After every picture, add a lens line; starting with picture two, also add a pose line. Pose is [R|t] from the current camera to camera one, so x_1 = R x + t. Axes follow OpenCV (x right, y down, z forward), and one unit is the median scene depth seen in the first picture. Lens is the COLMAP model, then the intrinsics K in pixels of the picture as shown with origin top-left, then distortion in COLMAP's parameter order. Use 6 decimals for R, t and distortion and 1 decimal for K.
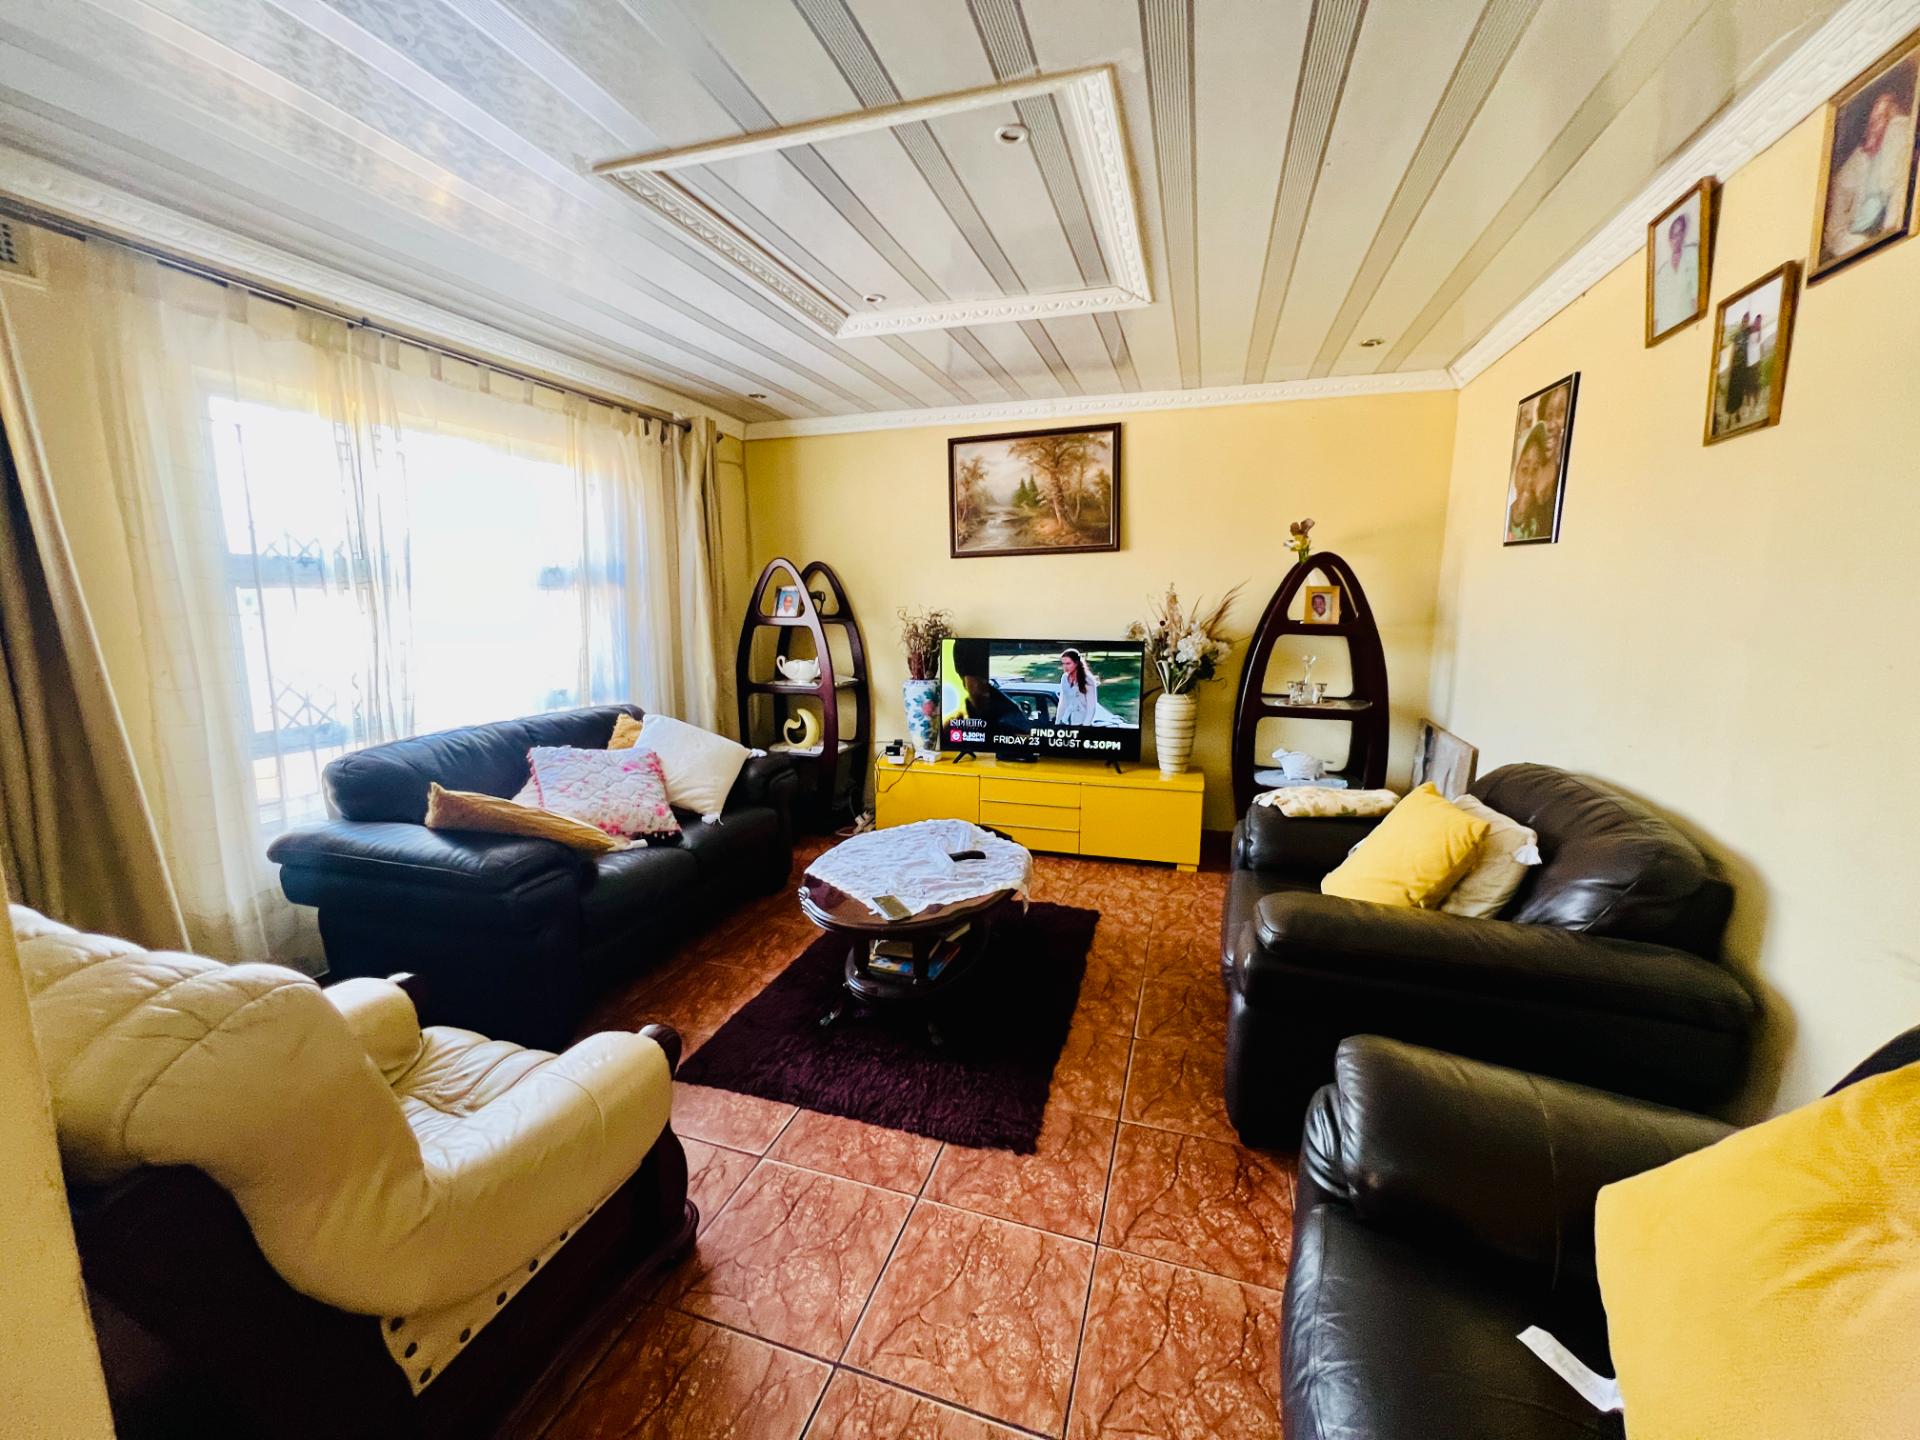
lens RADIAL K [[764.8, 0, 960.1], [0, 764.8, 718.5], [0, 0, 1]] dist [-0.002214, 0.000567]
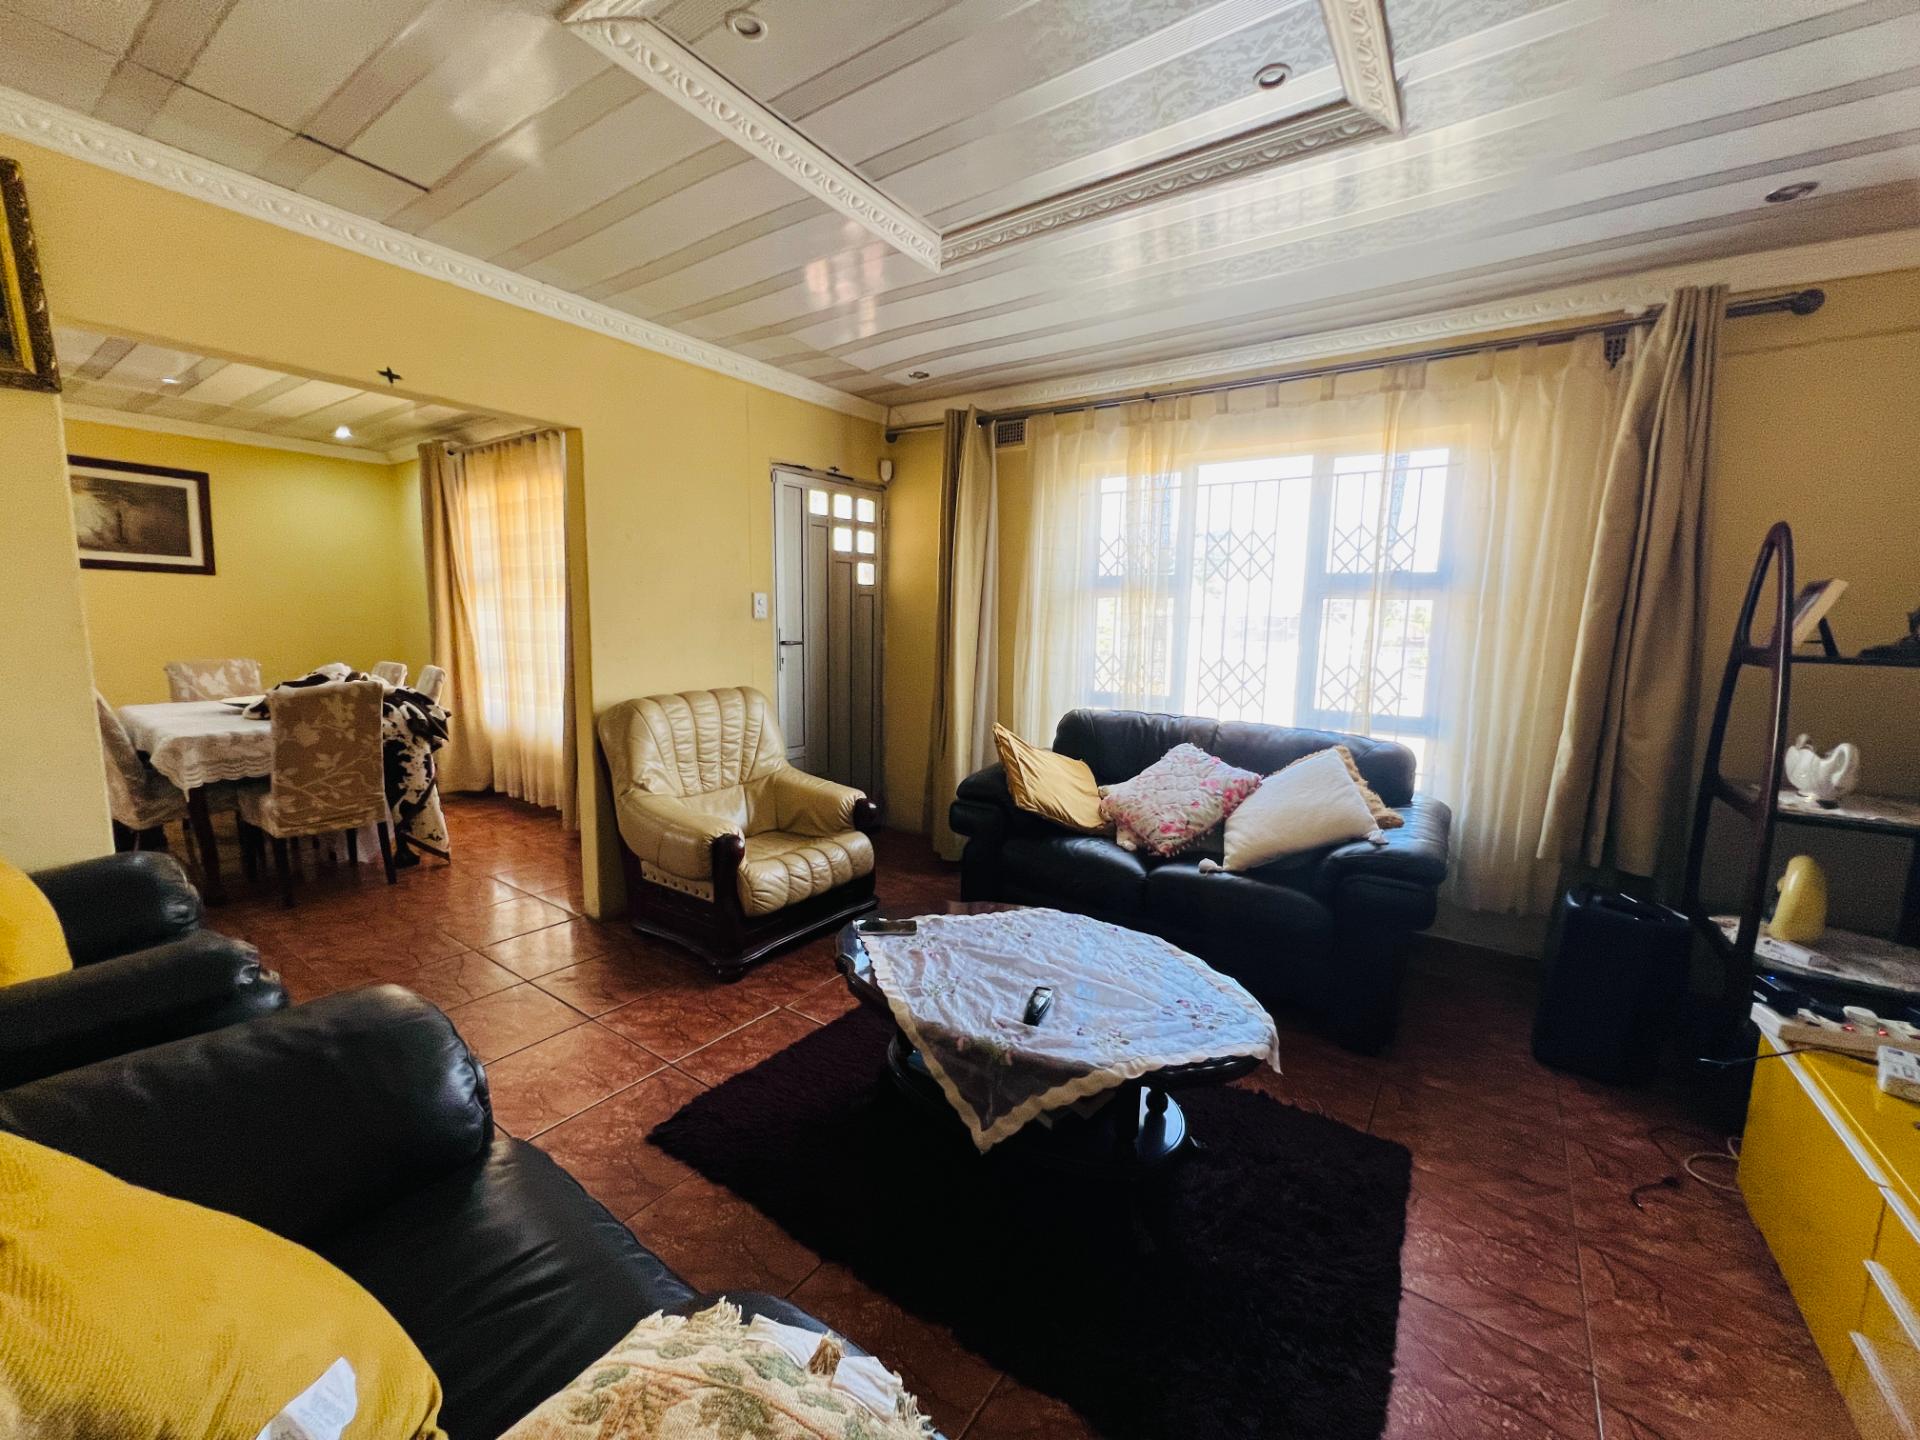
lens RADIAL K [[764.8, 0, 960.1], [0, 764.8, 718.5], [0, 0, 1]] dist [-0.002214, 0.000567]
pose [[-0.293858, 0.116633, -0.948707, 0.706314], [-0.174651, 0.969267, 0.173258, -0.161512], [0.939758, 0.216606, -0.264457, 1.274603]]
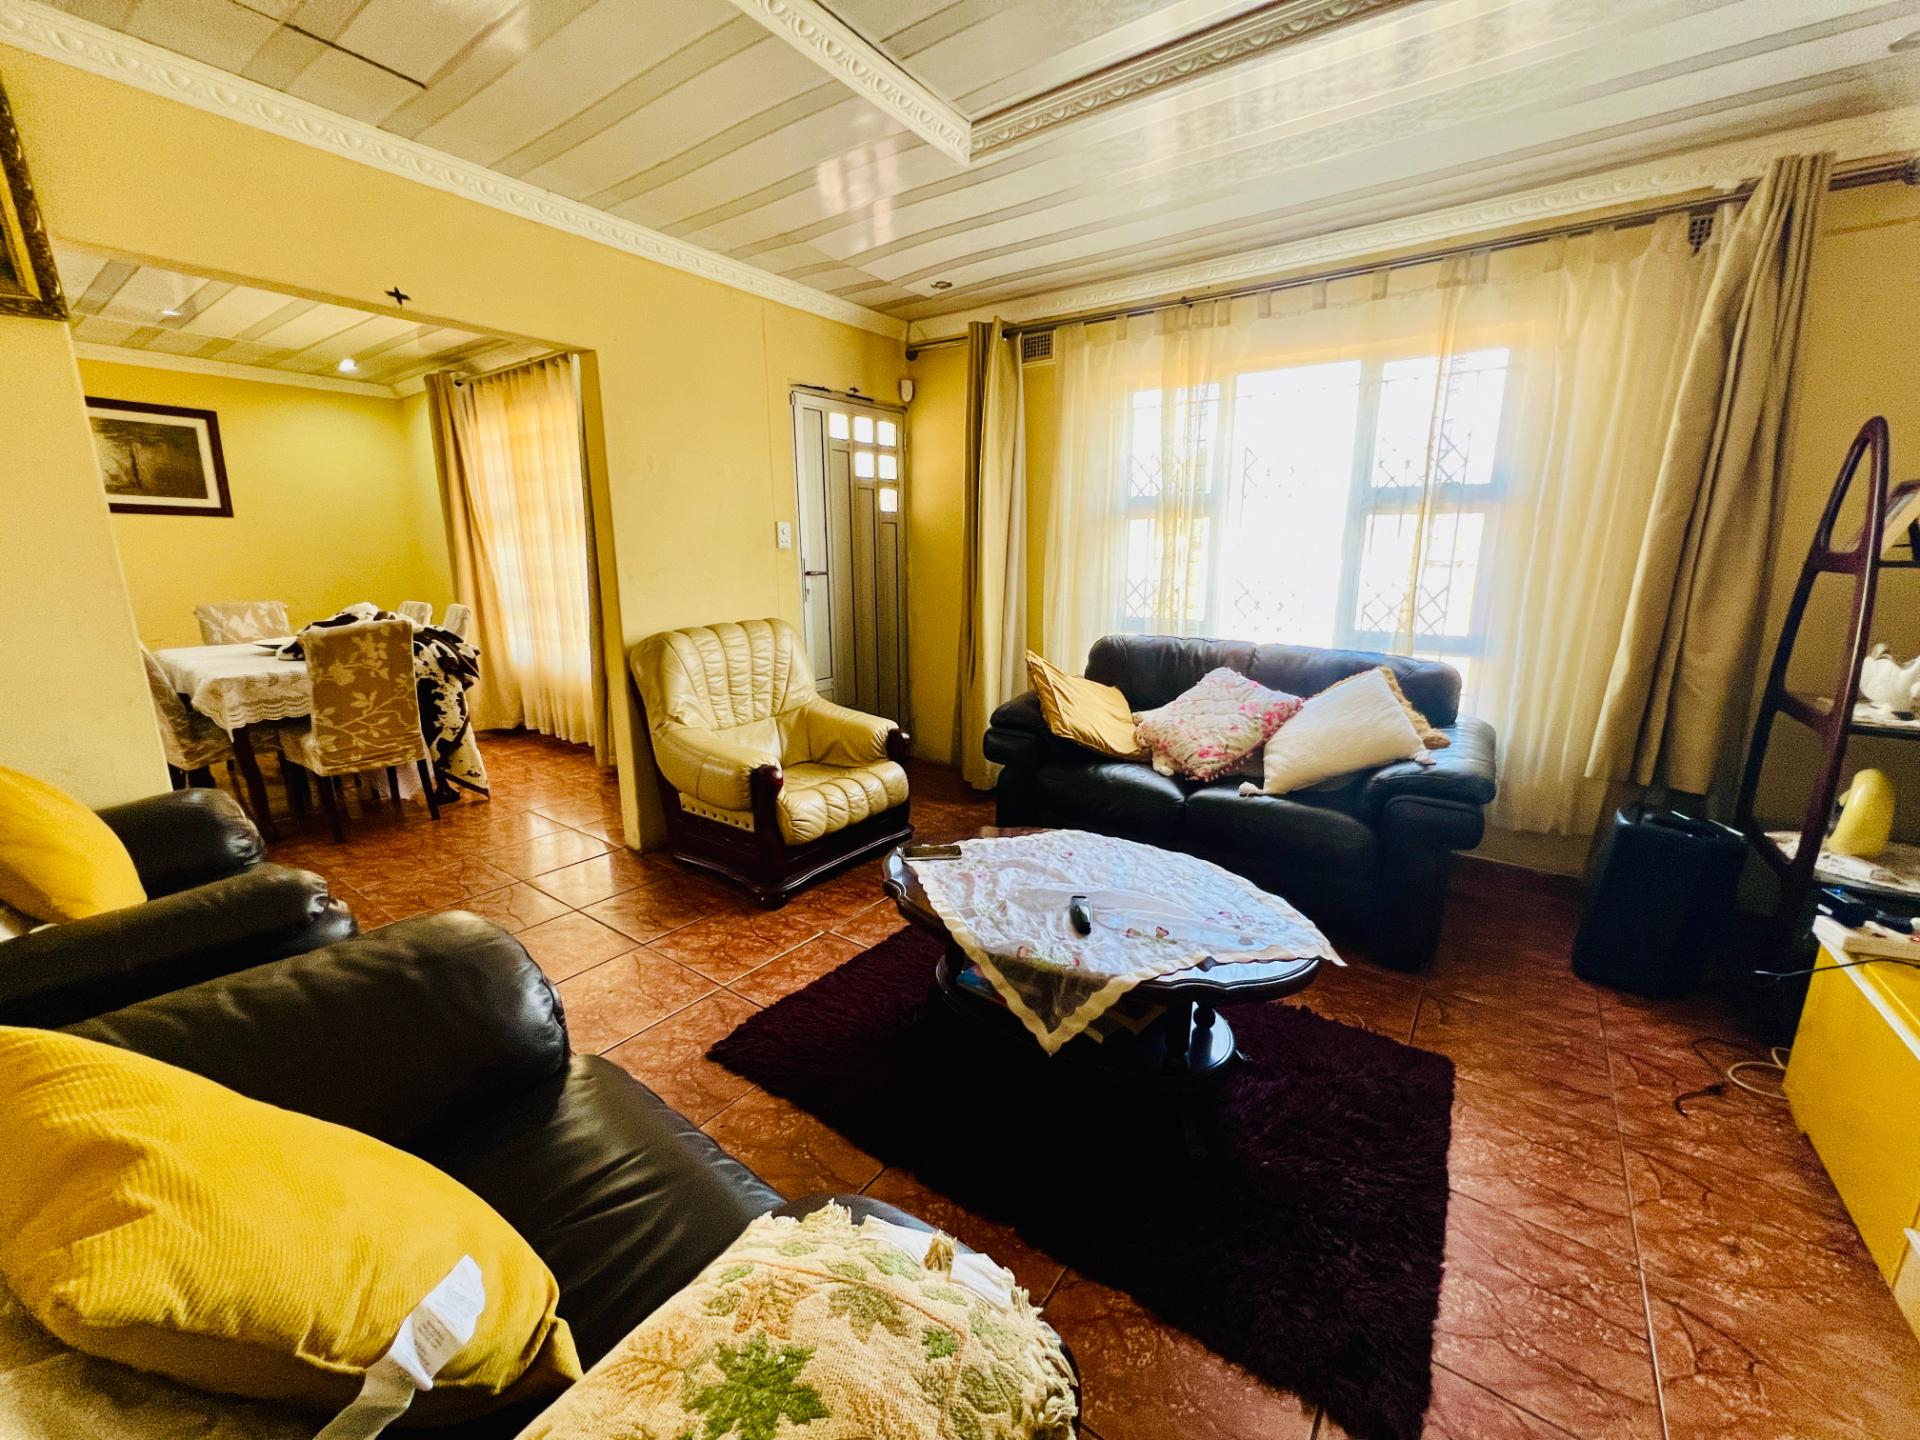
lens RADIAL K [[764.8, 0, 960.1], [0, 764.8, 718.5], [0, 0, 1]] dist [-0.002214, 0.000567]
pose [[-0.309755, 0.202902, -0.928915, 0.704762], [-0.154391, 0.953267, 0.259704, -0.144095], [0.938198, 0.223860, -0.263953, 1.243396]]
